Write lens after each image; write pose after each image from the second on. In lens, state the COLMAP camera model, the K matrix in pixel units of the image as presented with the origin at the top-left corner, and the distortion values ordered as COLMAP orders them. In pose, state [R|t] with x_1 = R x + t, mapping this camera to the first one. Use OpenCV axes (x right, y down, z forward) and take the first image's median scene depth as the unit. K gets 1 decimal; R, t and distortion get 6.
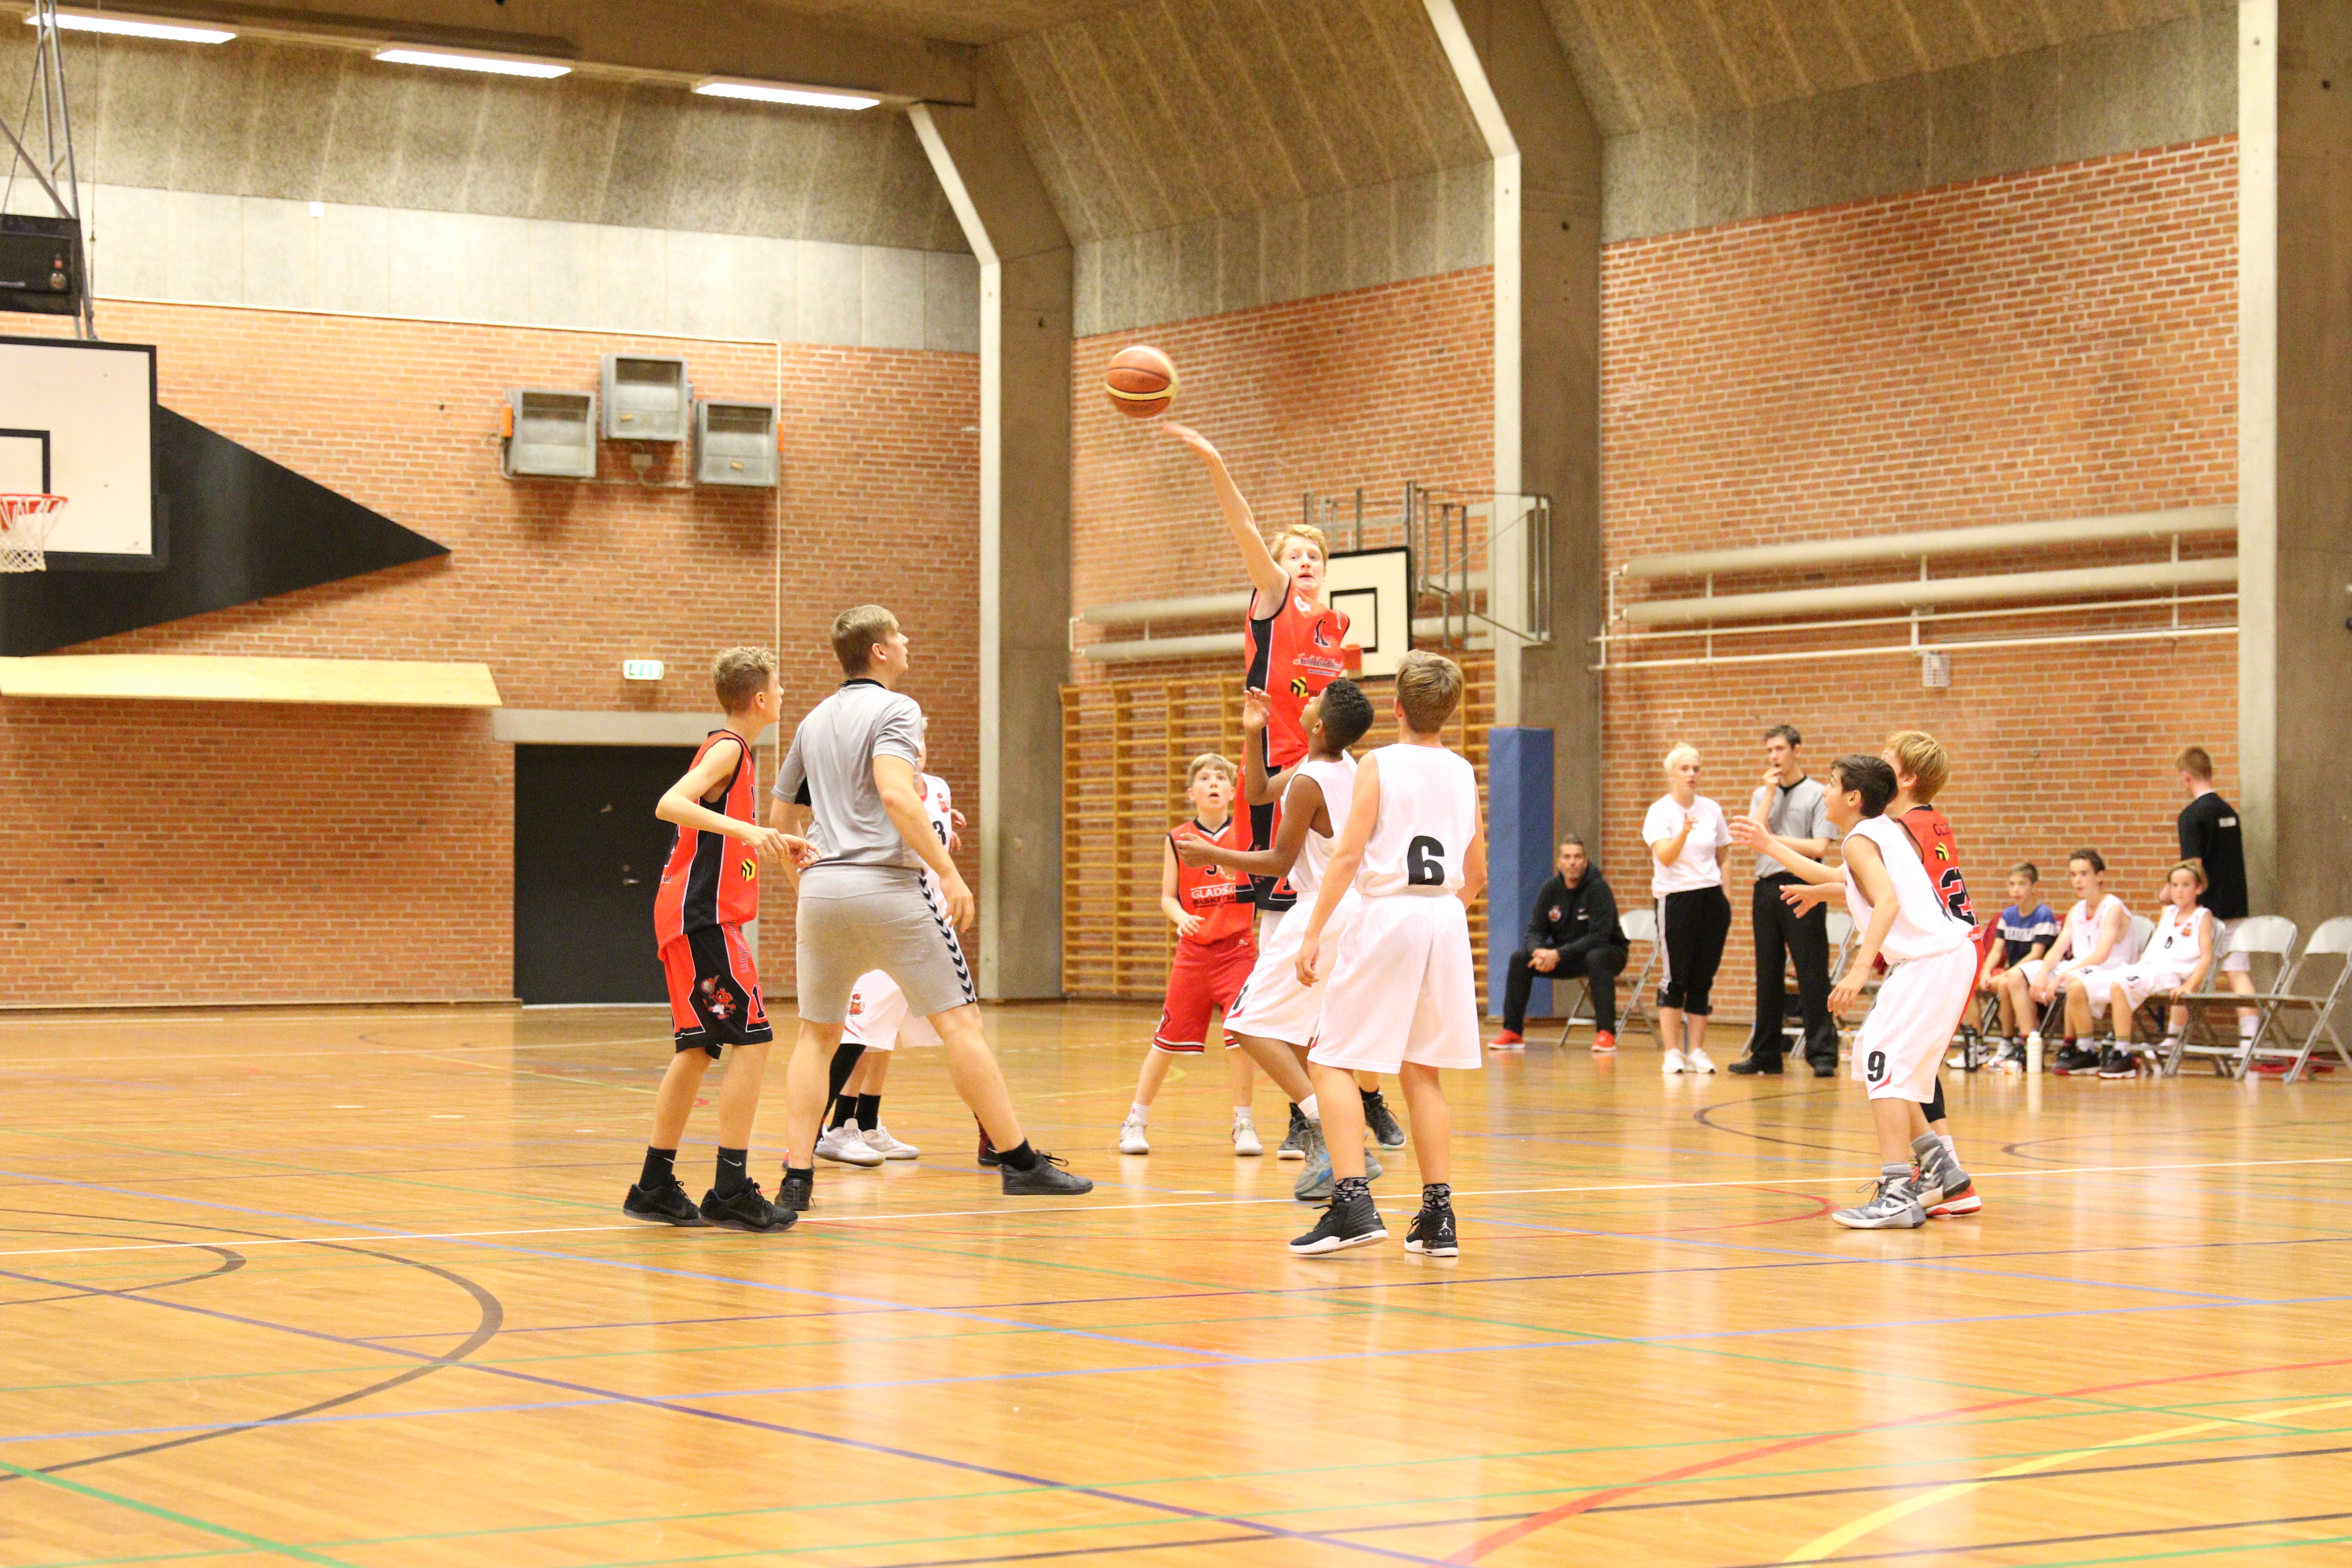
lens RADIAL K [[5016.8, 0, 1195.6], [0, 5016.8, 807.9], [0, 0, 1]] dist [0.071550, 0.202252]
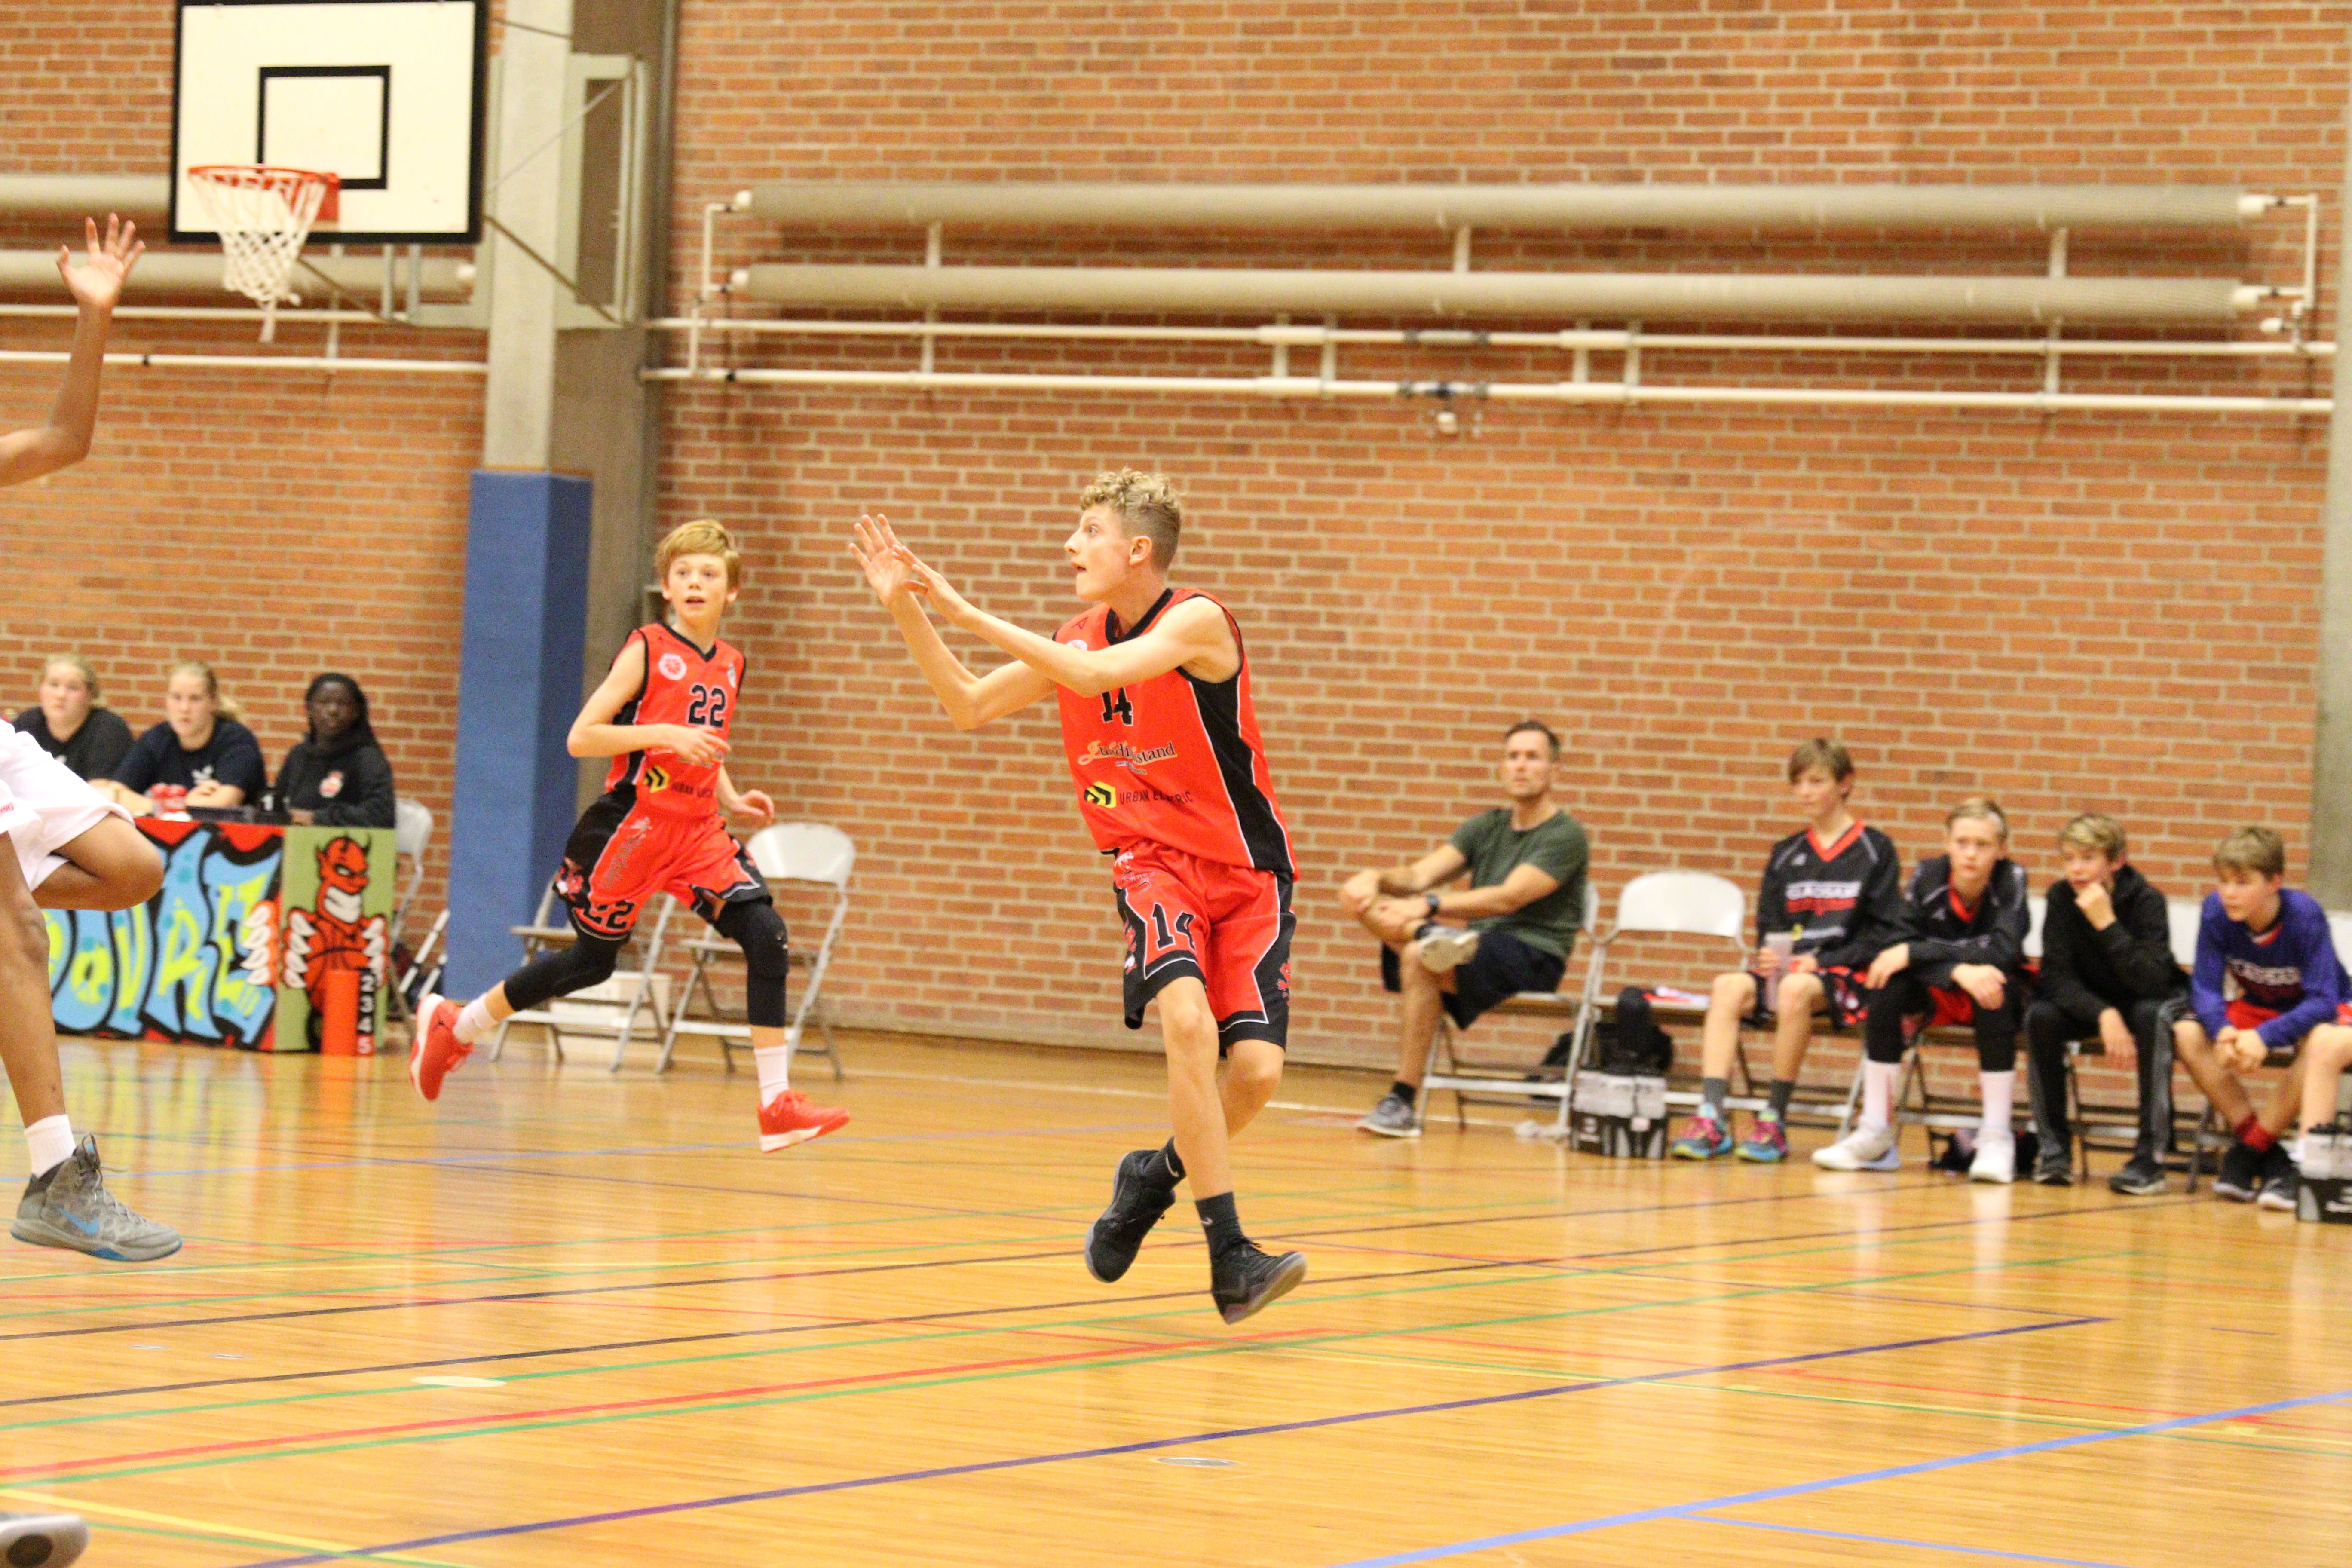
lens RADIAL K [[6618.7, 0, 1176.0], [0, 6618.7, 784.0], [0, 0, 1]] dist [0.143717, 0.824921]
pose [[0.866466, 0.041469, 0.497510, -0.231249], [-0.056362, 0.998298, 0.014949, 0.002530], [-0.496044, -0.040993, 0.867329, 0.347482]]
